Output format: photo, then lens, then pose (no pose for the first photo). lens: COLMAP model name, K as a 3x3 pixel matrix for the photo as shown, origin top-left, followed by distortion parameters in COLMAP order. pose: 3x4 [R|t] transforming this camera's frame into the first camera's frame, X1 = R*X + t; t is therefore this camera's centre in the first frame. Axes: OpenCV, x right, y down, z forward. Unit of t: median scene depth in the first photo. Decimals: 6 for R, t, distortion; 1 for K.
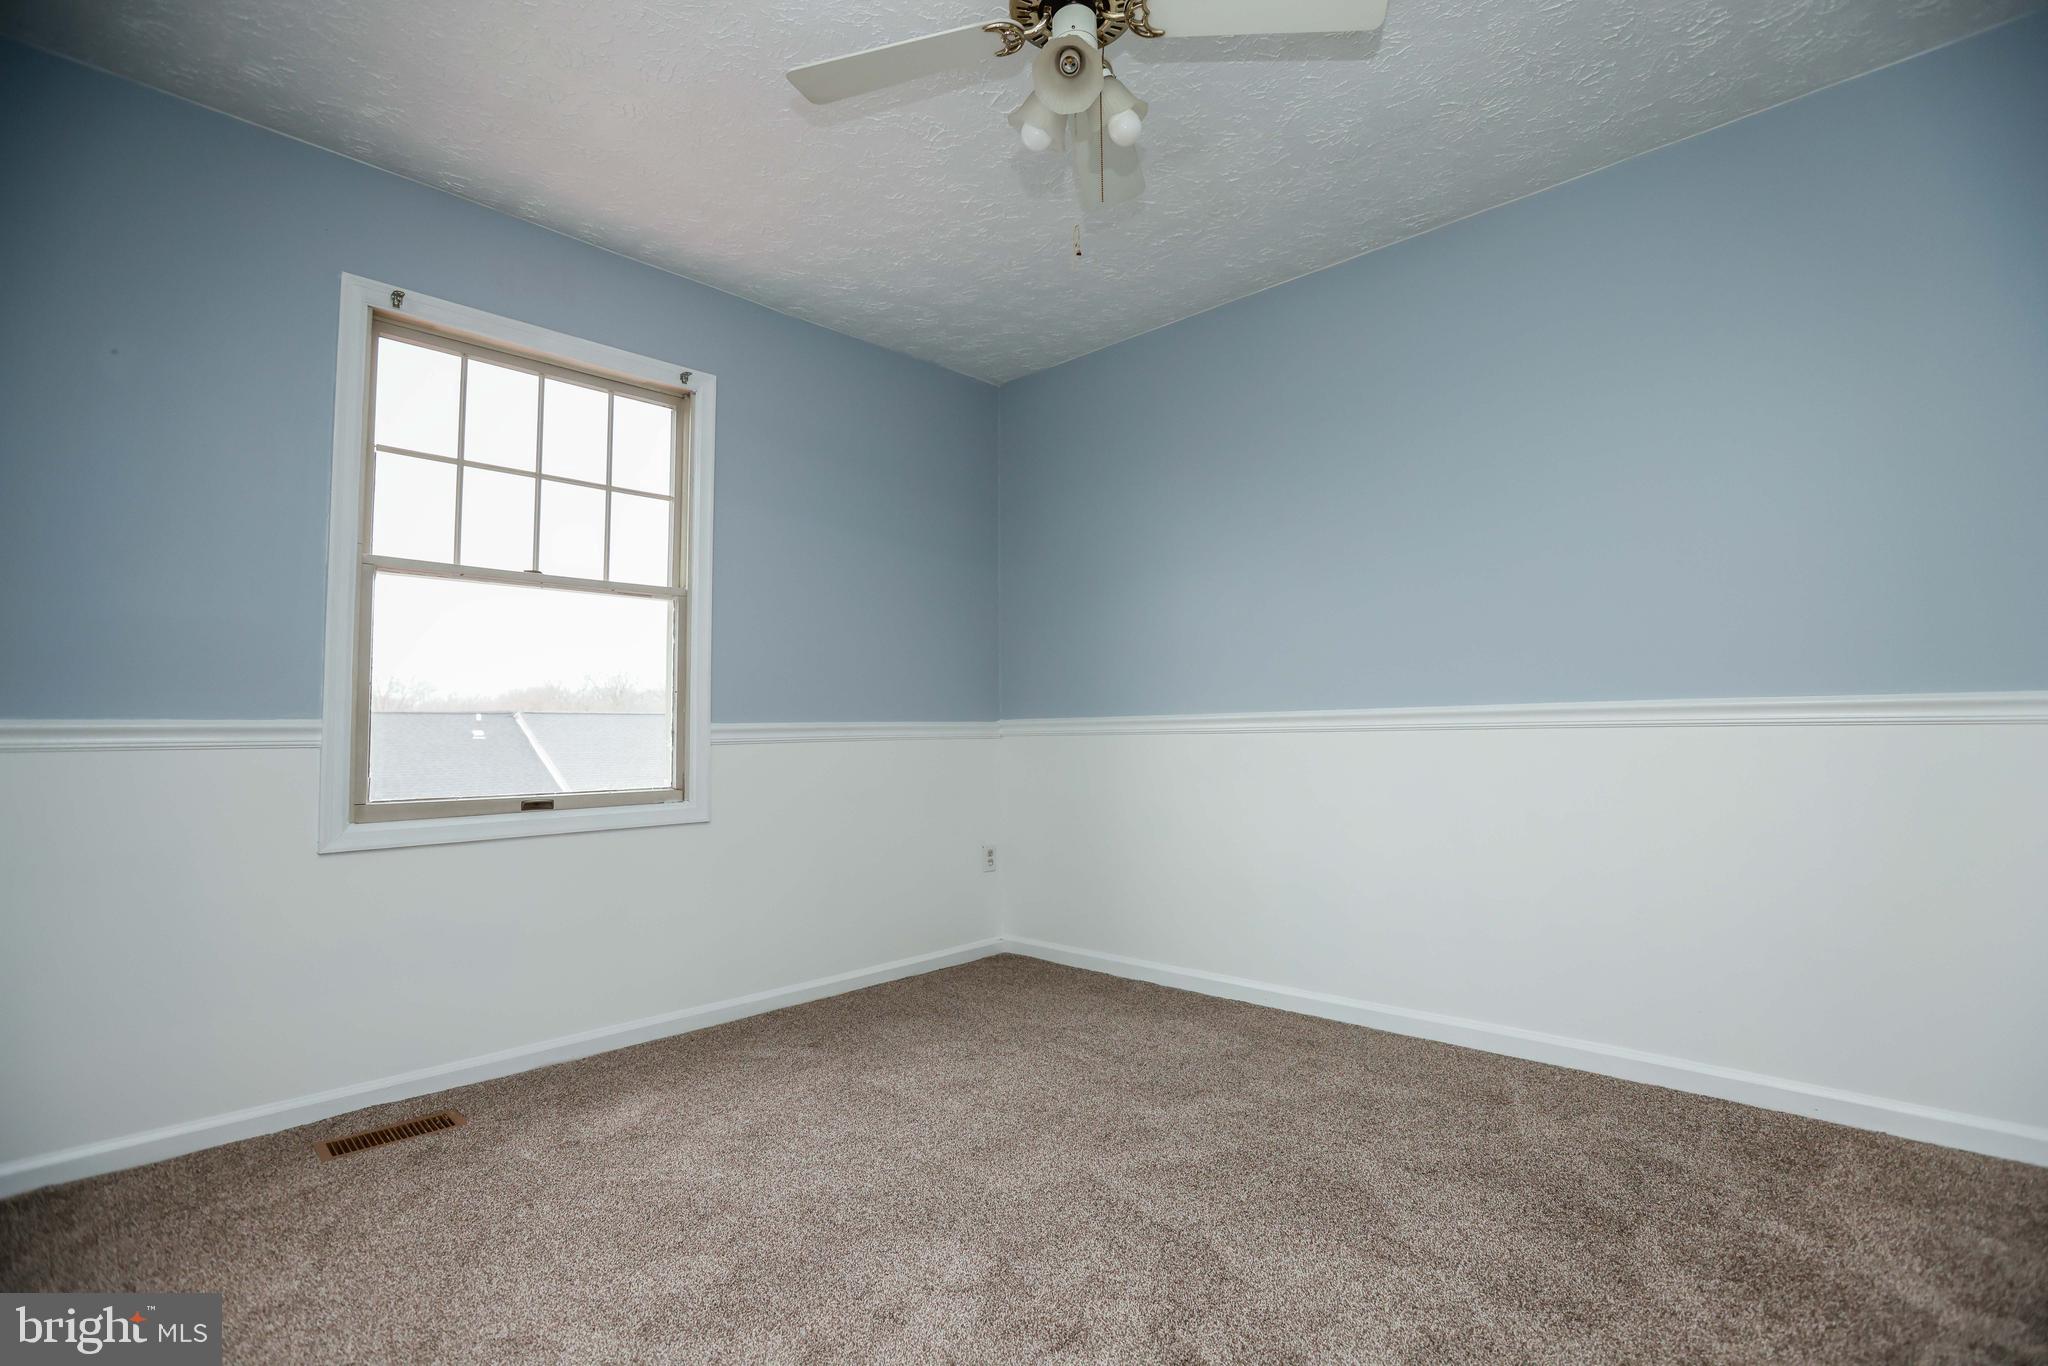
lens RADIAL K [[923.3, 0, 1032.9], [0, 923.3, 684.0], [0, 0, 1]] dist [-0.054193, 0.017991]
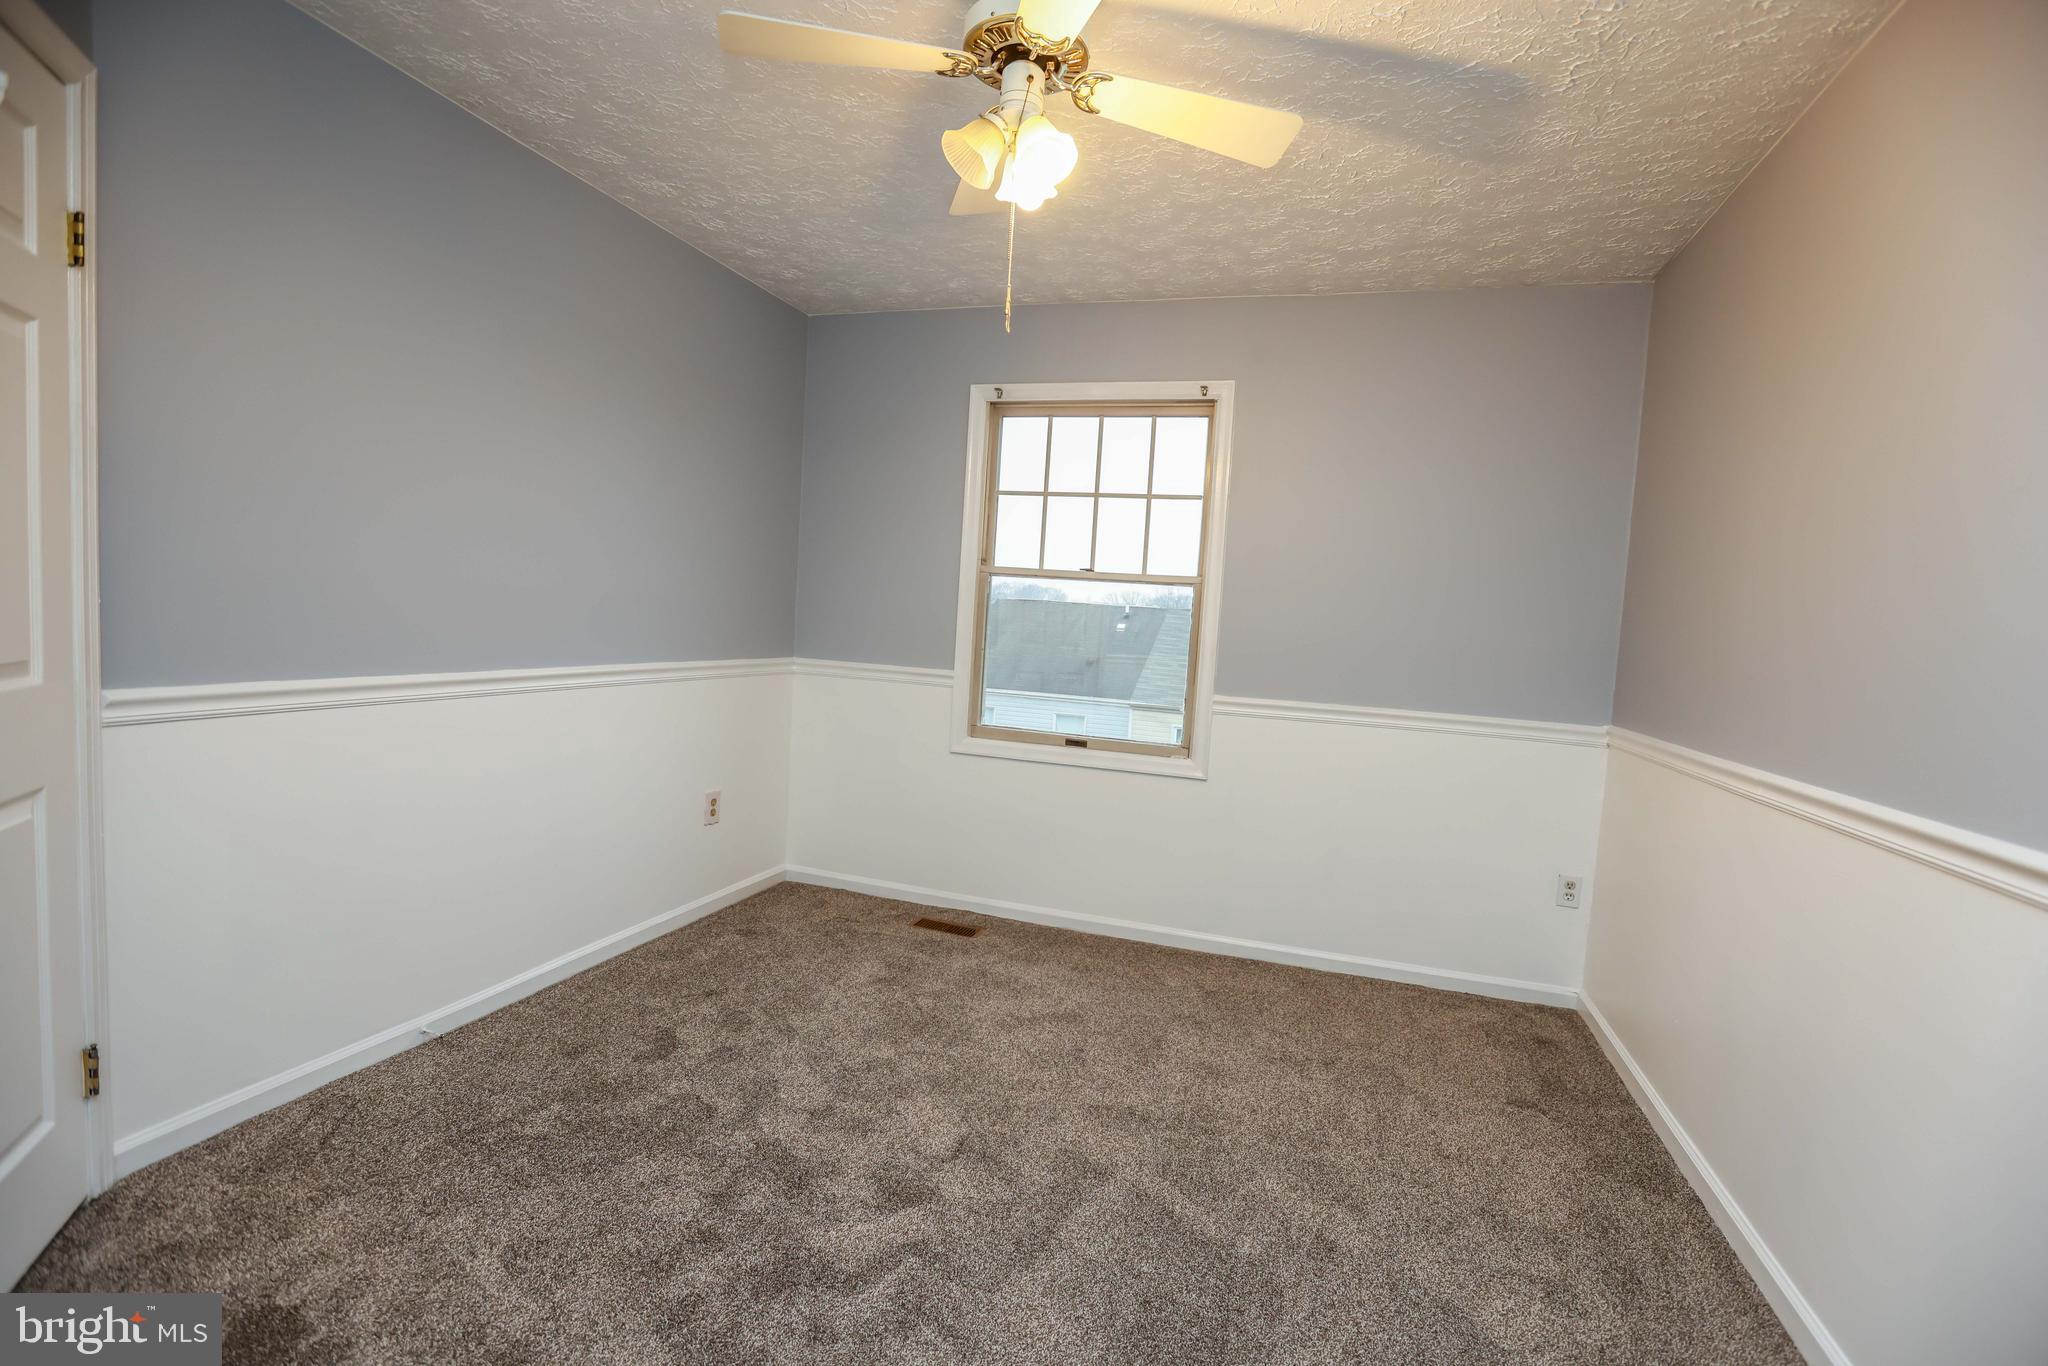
lens RADIAL K [[923.3, 0, 1032.9], [0, 923.3, 684.0], [0, 0, 1]] dist [-0.054193, 0.017991]
pose [[0.422845, 0.094458, -0.901266, 0.685422], [-0.022453, 0.995339, 0.093783, -0.084603], [0.905924, -0.019420, 0.422995, 0.365375]]
